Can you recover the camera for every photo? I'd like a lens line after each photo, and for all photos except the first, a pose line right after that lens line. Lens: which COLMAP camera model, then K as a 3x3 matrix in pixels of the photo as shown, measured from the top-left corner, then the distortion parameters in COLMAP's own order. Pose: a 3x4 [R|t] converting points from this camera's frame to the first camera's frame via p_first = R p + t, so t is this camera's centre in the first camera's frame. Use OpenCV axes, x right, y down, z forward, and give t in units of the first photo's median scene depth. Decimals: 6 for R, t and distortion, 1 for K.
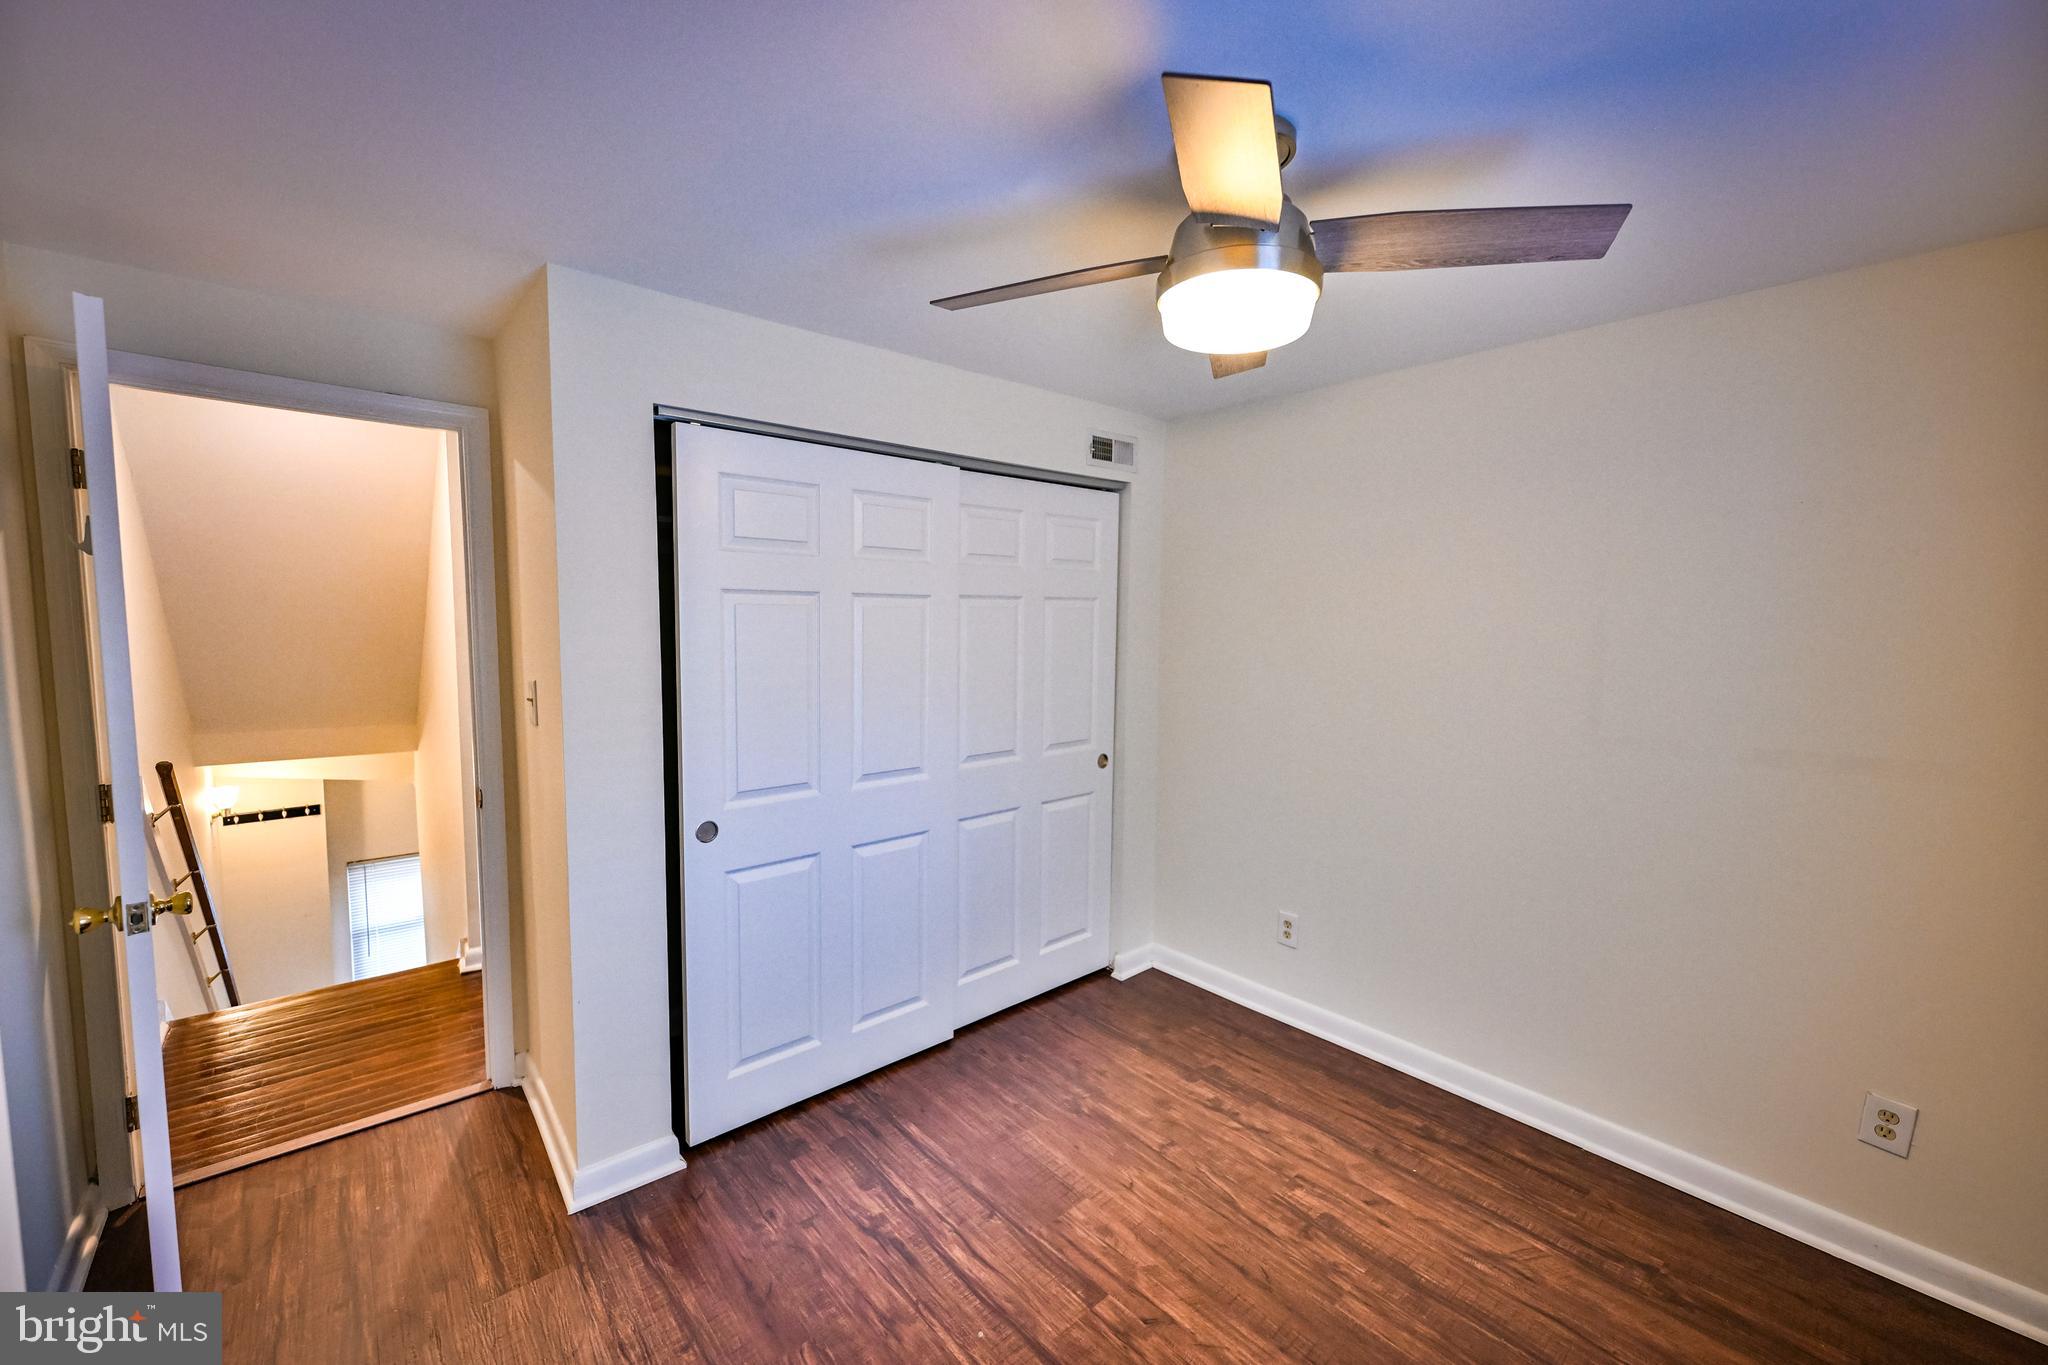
lens RADIAL K [[805.0, 0, 1014.9], [0, 805.0, 694.3], [0, 0, 1]] dist [-0.000342, 0.000012]
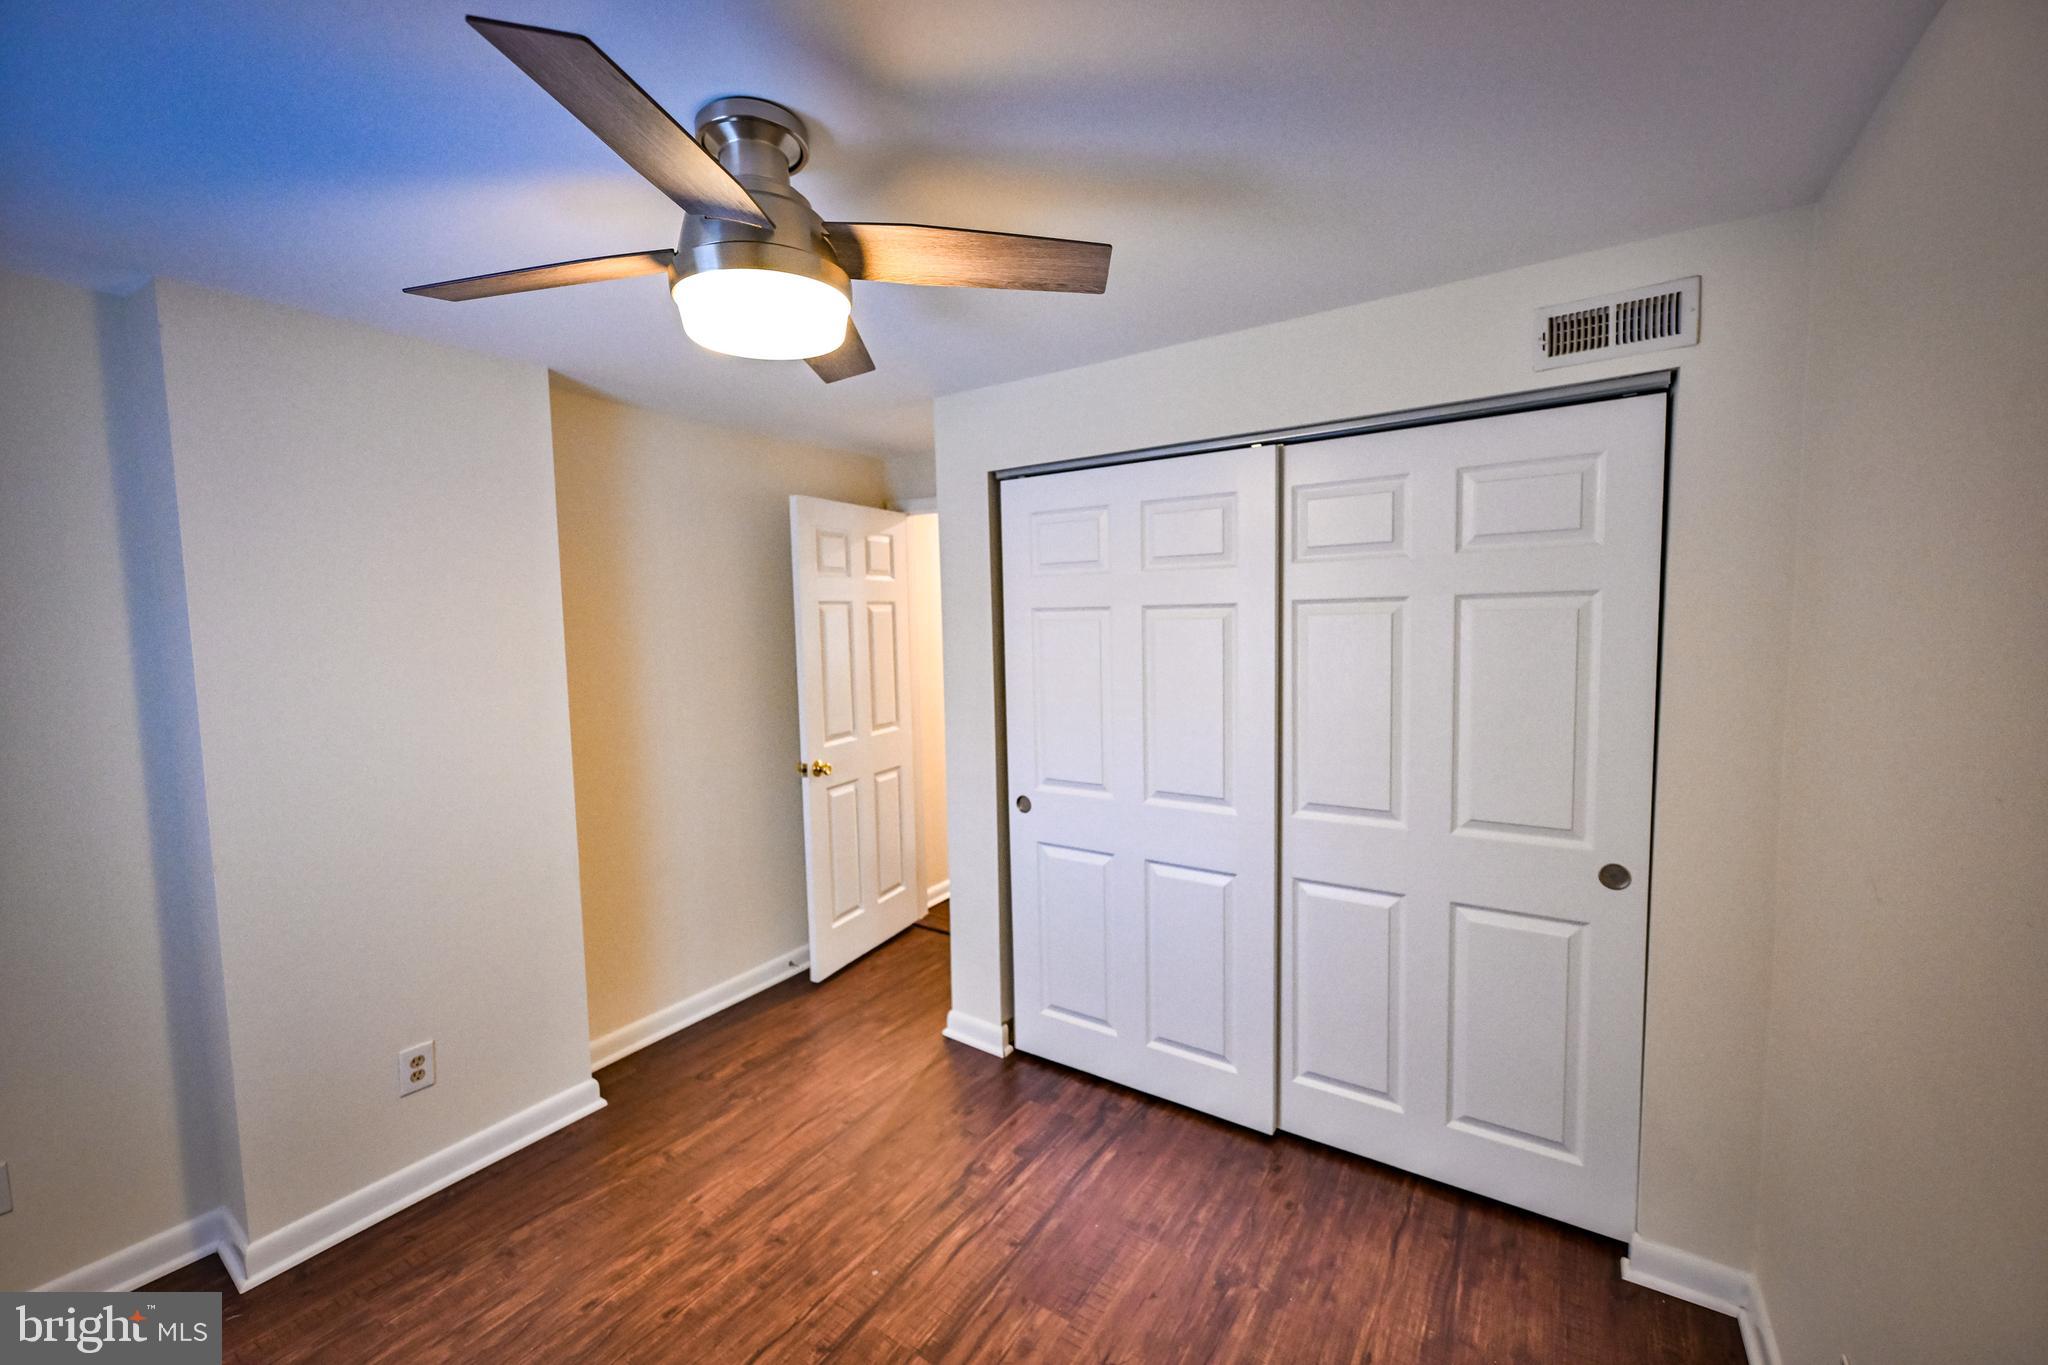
lens RADIAL K [[805.0, 0, 1034.5], [0, 805.0, 700.1], [0, 0, 1]] dist [-0.000342, 0.000012]
pose [[0.267804, 0.084013, -0.959804, 0.823728], [-0.075217, 0.994974, 0.066104, -0.074260], [0.960533, 0.054491, 0.272777, 0.690372]]
